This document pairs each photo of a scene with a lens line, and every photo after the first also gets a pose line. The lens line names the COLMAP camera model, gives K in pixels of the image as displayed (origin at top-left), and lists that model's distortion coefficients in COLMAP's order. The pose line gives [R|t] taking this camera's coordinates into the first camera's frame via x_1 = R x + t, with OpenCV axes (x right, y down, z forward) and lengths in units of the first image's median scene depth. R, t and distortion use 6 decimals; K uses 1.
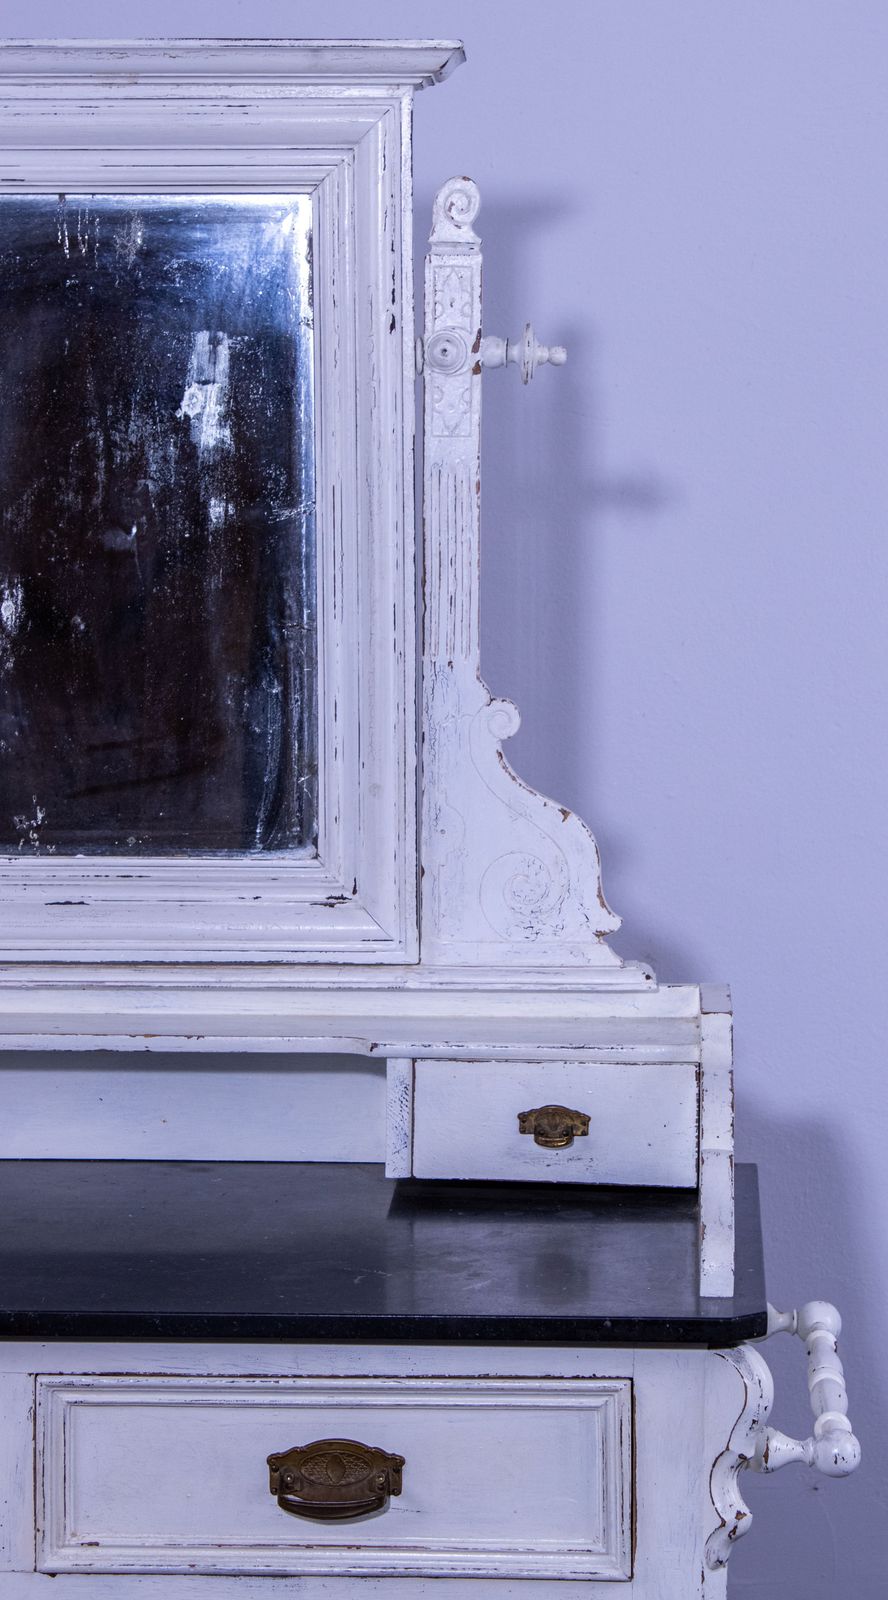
lens RADIAL K [[3882.4, 0, 522.6], [0, 3882.4, 777.5], [0, 0, 1]] dist [0.065331, 0.000000]
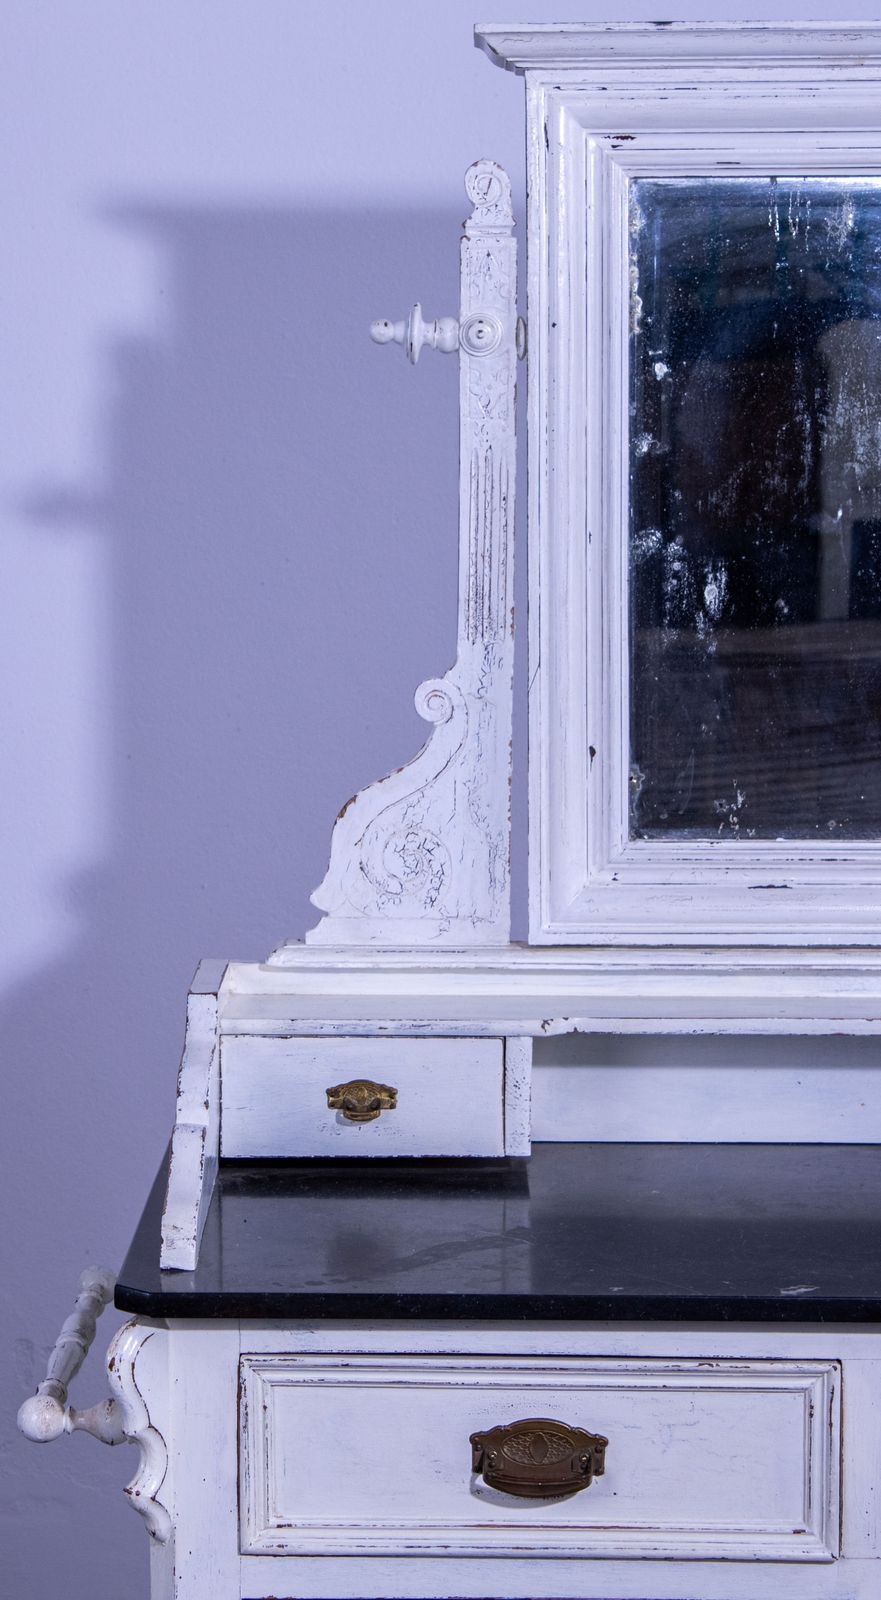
lens RADIAL K [[3854.2, 0, 389.6], [0, 3854.2, 769.0], [0, 0, 1]] dist [0.089677, 0.000000]
pose [[0.999833, -0.004180, 0.017801, -0.236102], [0.004078, 0.999975, 0.005715, -0.004116], [-0.017825, -0.005642, 0.999825, 0.009966]]
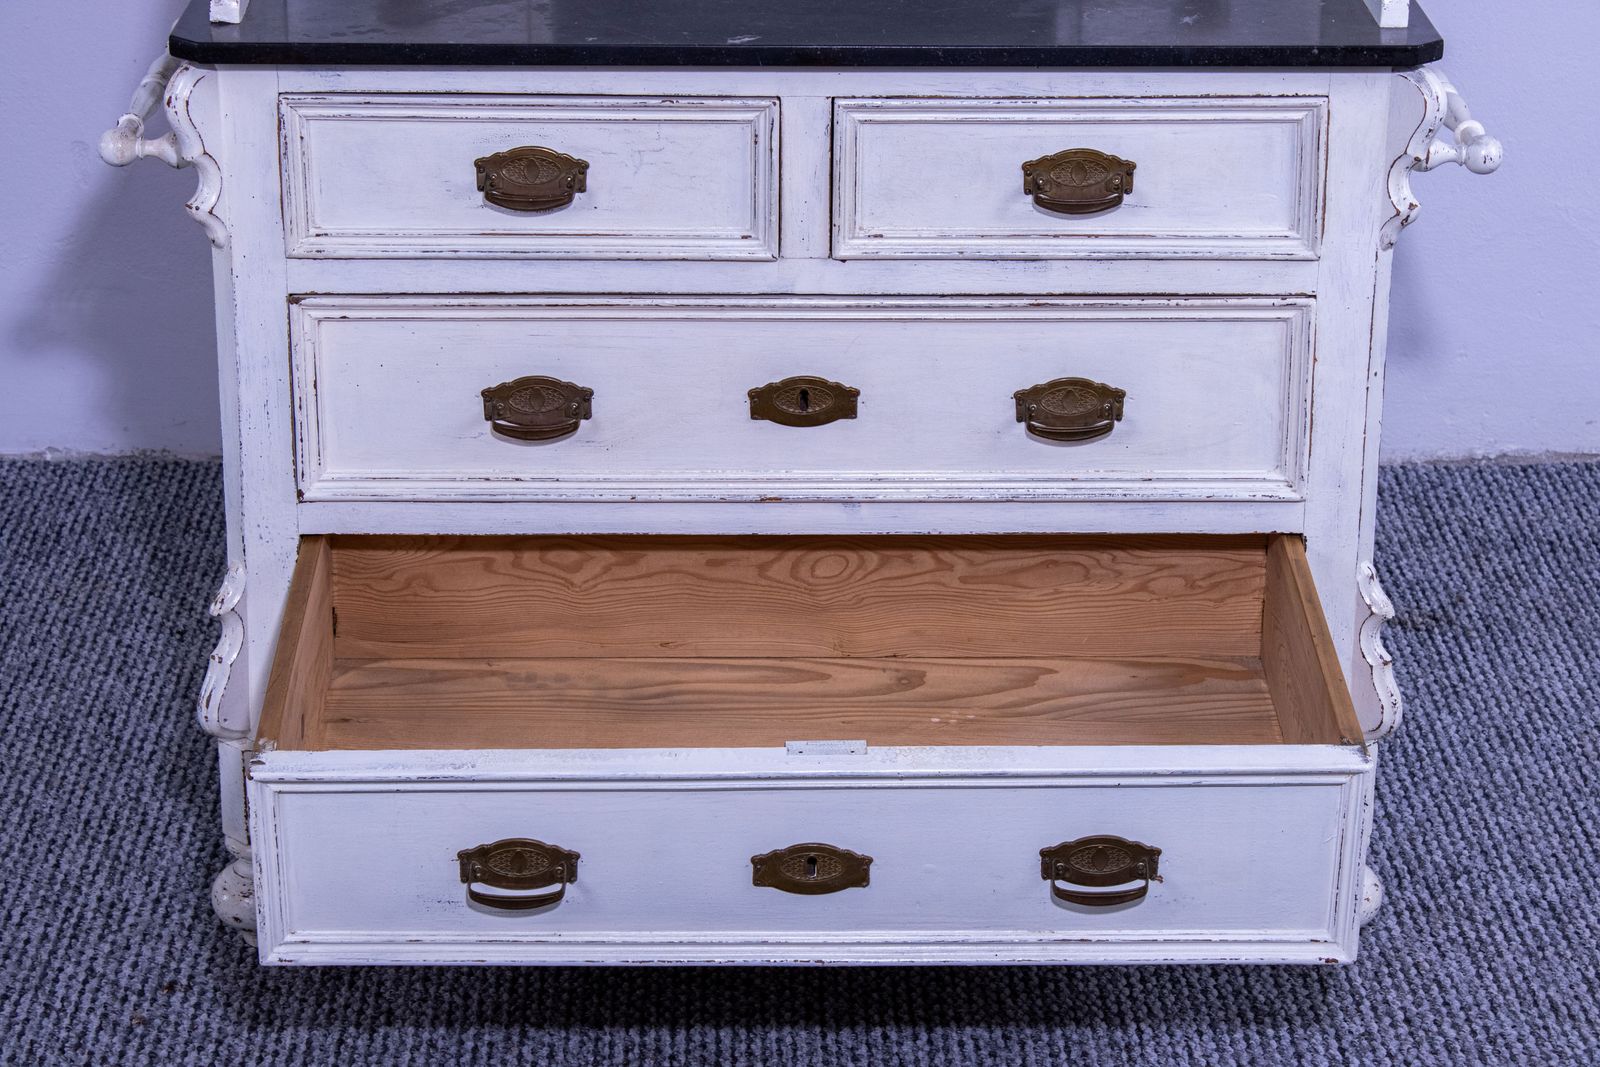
lens RADIAL K [[3728.3, 0, 798.8], [0, 3728.3, 498.2], [0, 0, 1]] dist [0.080138, 0.000000]
pose [[0.998623, -0.015488, 0.050120, -0.168117], [0.001742, 0.964684, 0.263402, -0.026656], [-0.052430, -0.262952, 0.963383, -0.122112]]
